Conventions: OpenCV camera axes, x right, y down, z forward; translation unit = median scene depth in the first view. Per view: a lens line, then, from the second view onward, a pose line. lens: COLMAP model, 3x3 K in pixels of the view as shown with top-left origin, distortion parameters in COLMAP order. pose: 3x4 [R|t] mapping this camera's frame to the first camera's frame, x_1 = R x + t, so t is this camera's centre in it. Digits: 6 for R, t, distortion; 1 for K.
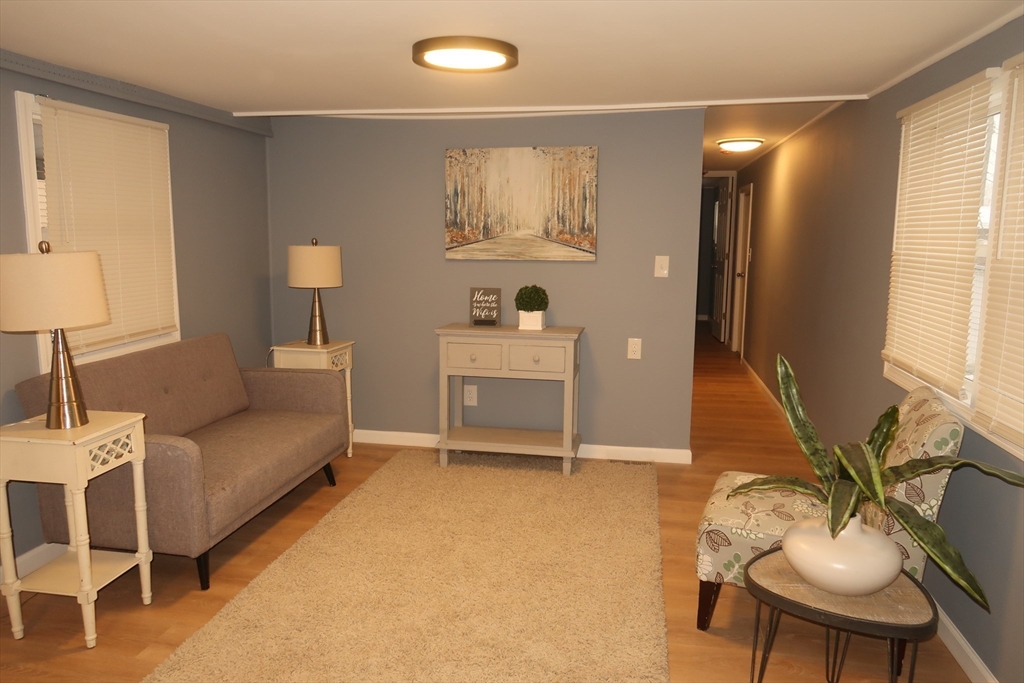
lens RADIAL K [[689.0, 0, 515.1], [0, 689.0, 334.2], [0, 0, 1]] dist [-0.029917, -0.003107]
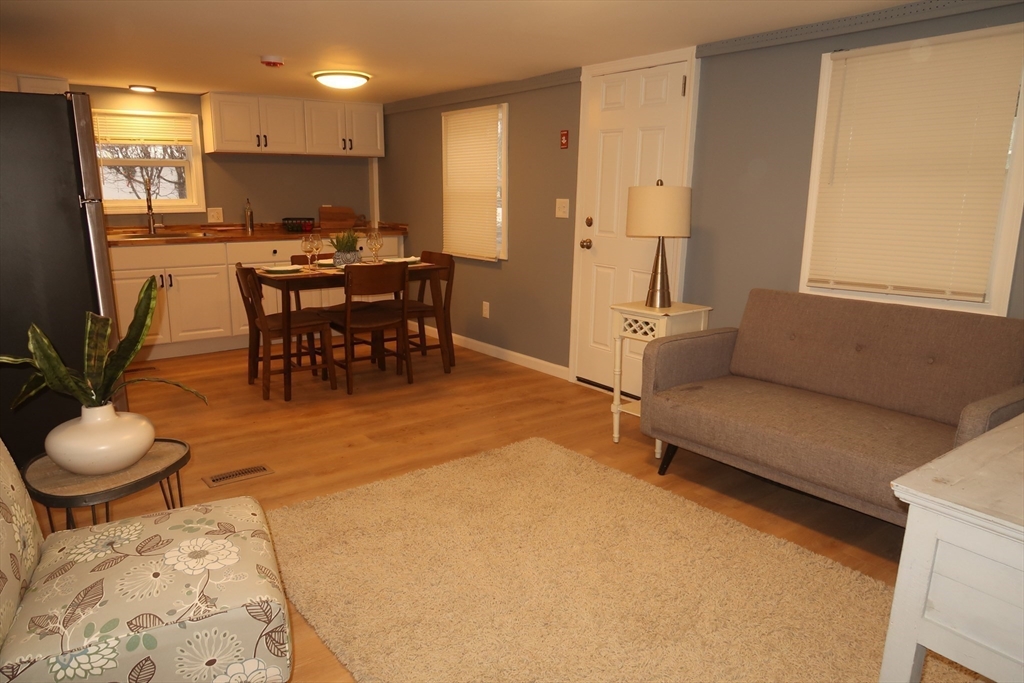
lens RADIAL K [[689.0, 0, 515.1], [0, 689.0, 334.2], [0, 0, 1]] dist [-0.029917, -0.003107]
pose [[-0.655995, 0.131859, -0.743158, 0.590006], [-0.126364, 0.951537, 0.280374, -0.167519], [0.744112, 0.277832, -0.607541, 1.535560]]
